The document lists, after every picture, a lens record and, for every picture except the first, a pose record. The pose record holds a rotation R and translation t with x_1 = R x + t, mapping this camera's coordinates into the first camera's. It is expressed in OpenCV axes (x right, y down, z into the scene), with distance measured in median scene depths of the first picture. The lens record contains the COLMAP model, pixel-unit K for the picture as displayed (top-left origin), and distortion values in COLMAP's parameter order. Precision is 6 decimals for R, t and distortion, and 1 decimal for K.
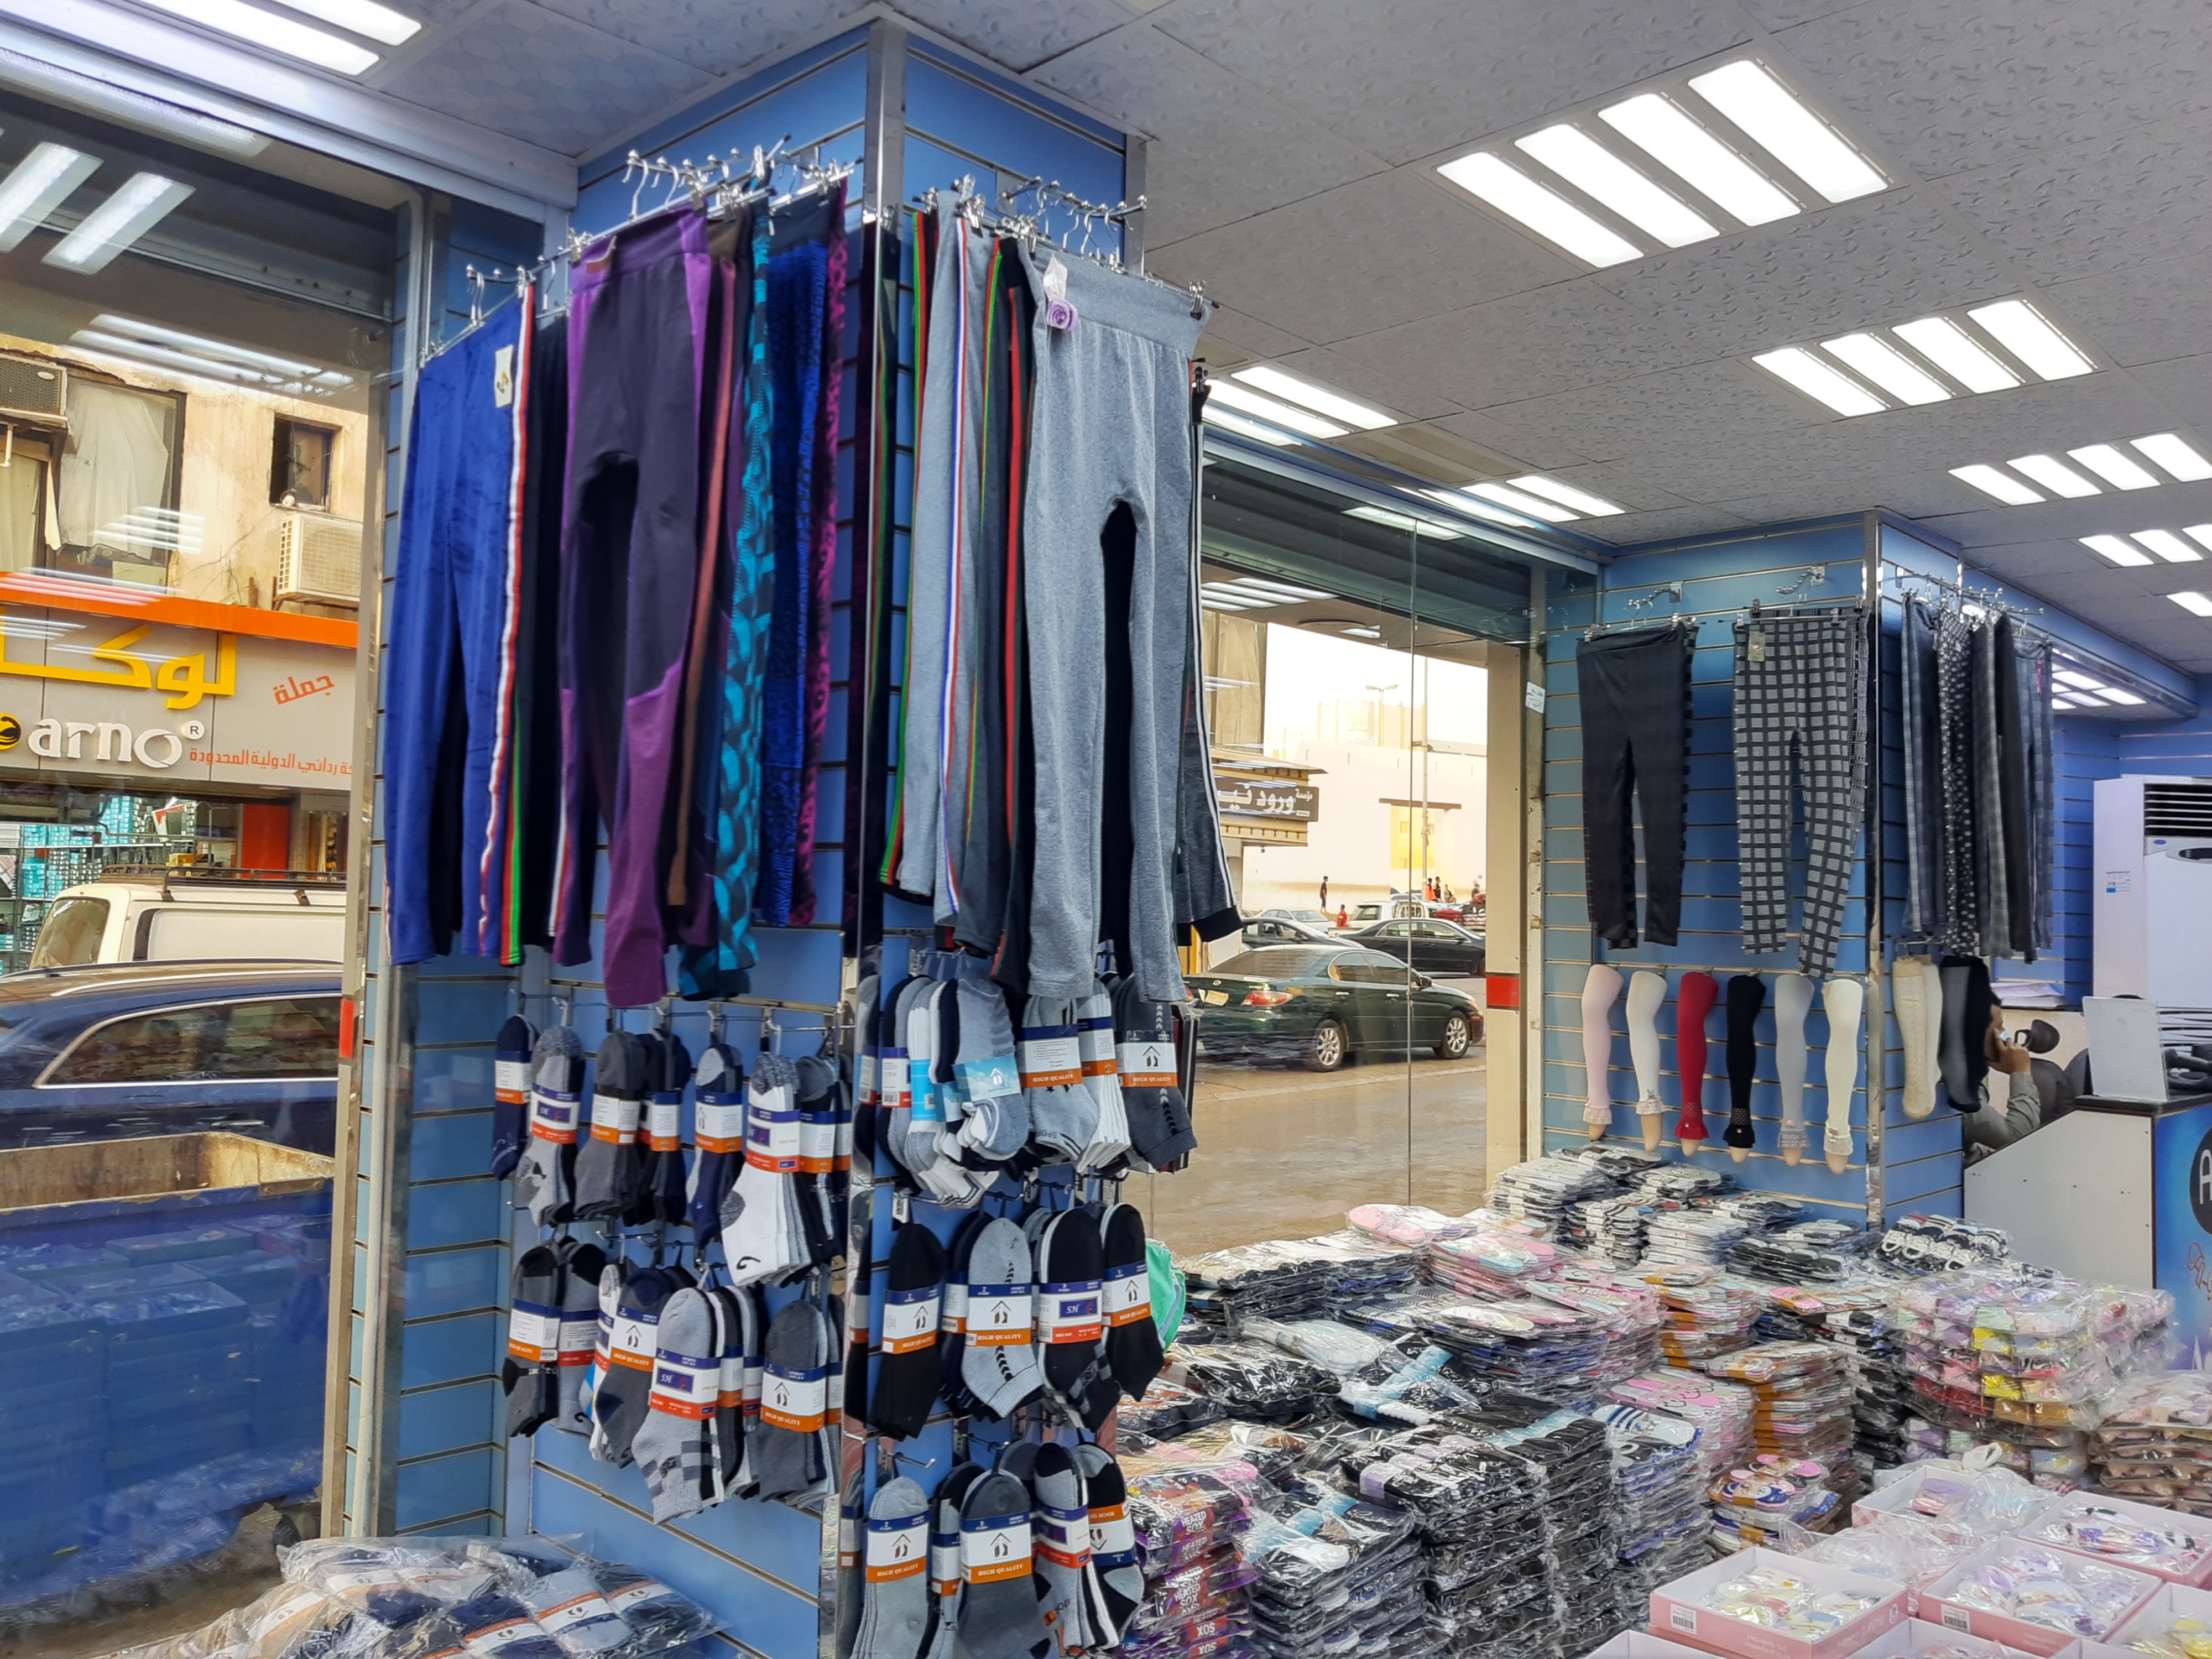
lens RADIAL K [[1764.2, 0, 1106.0], [0, 1764.2, 829.5], [0, 0, 1]] dist [0.024263, -0.005251]
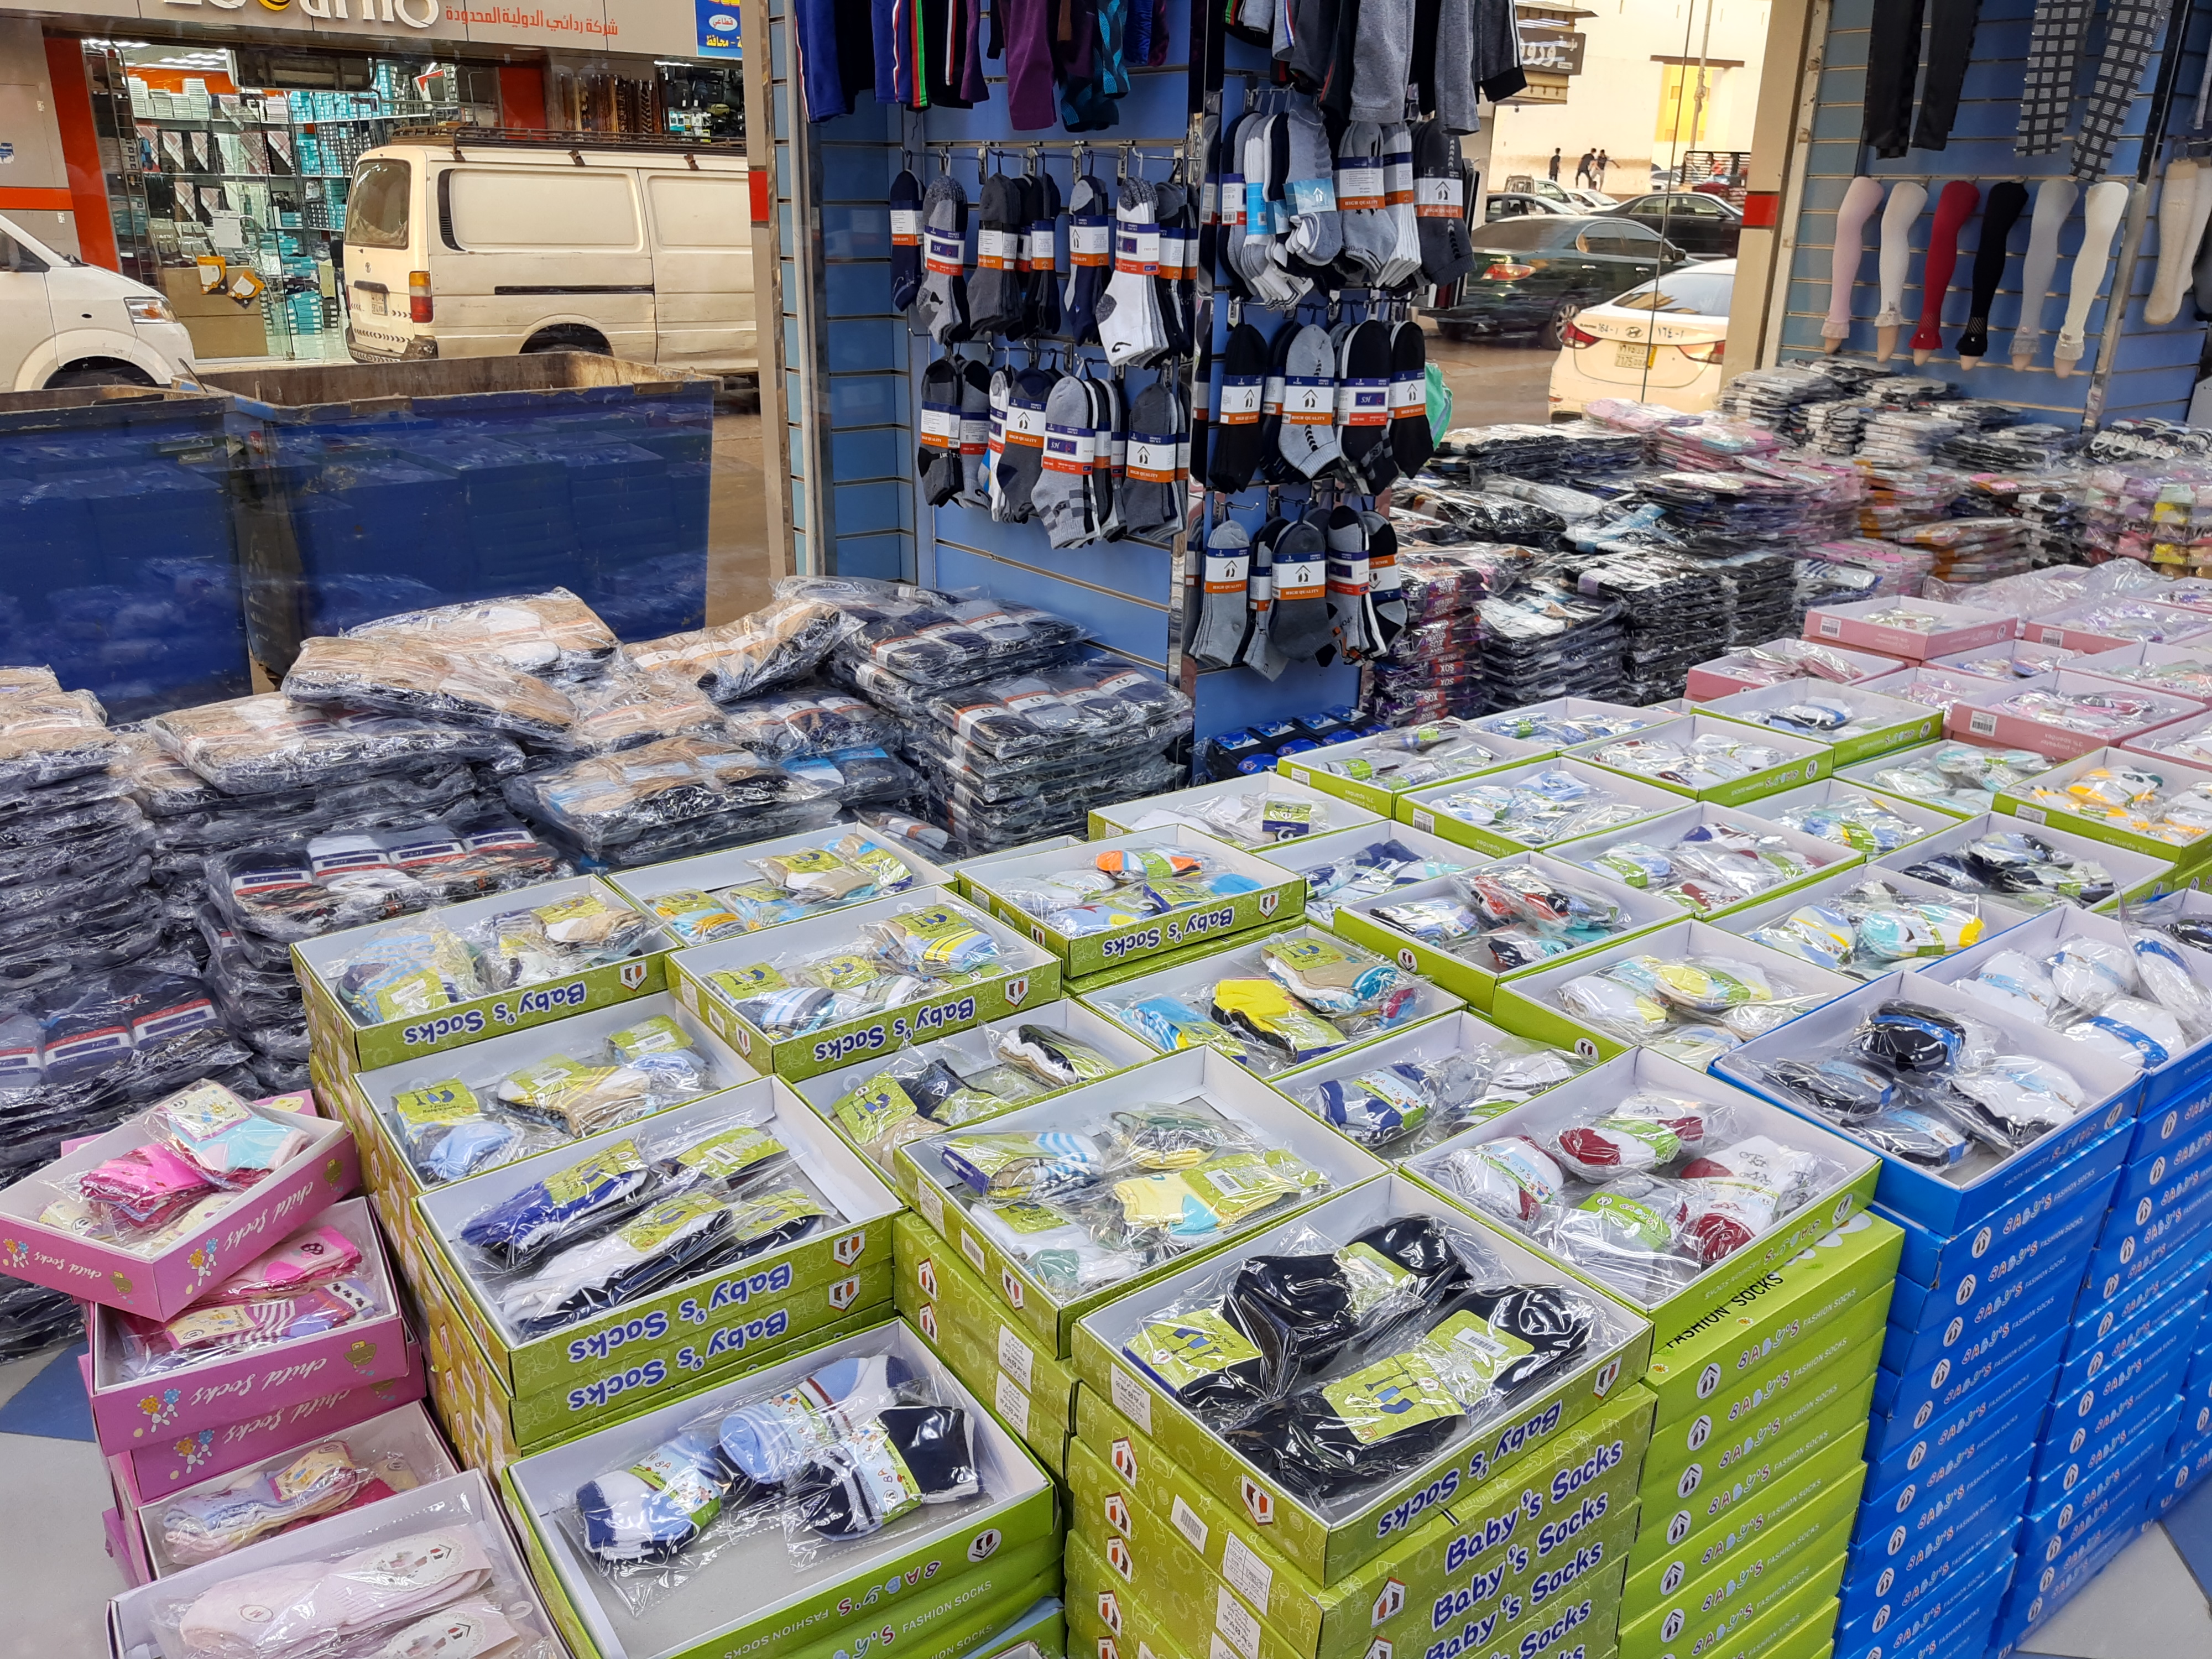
lens RADIAL K [[1694.4, 0, 1080.6], [0, 1694.4, 833.5], [0, 0, 1]] dist [0.010468, -0.005863]
pose [[0.989719, 0.045997, -0.135427, -0.038048], [0.011978, 0.916892, 0.398955, 0.062207], [0.142523, -0.396475, 0.906915, -0.229179]]
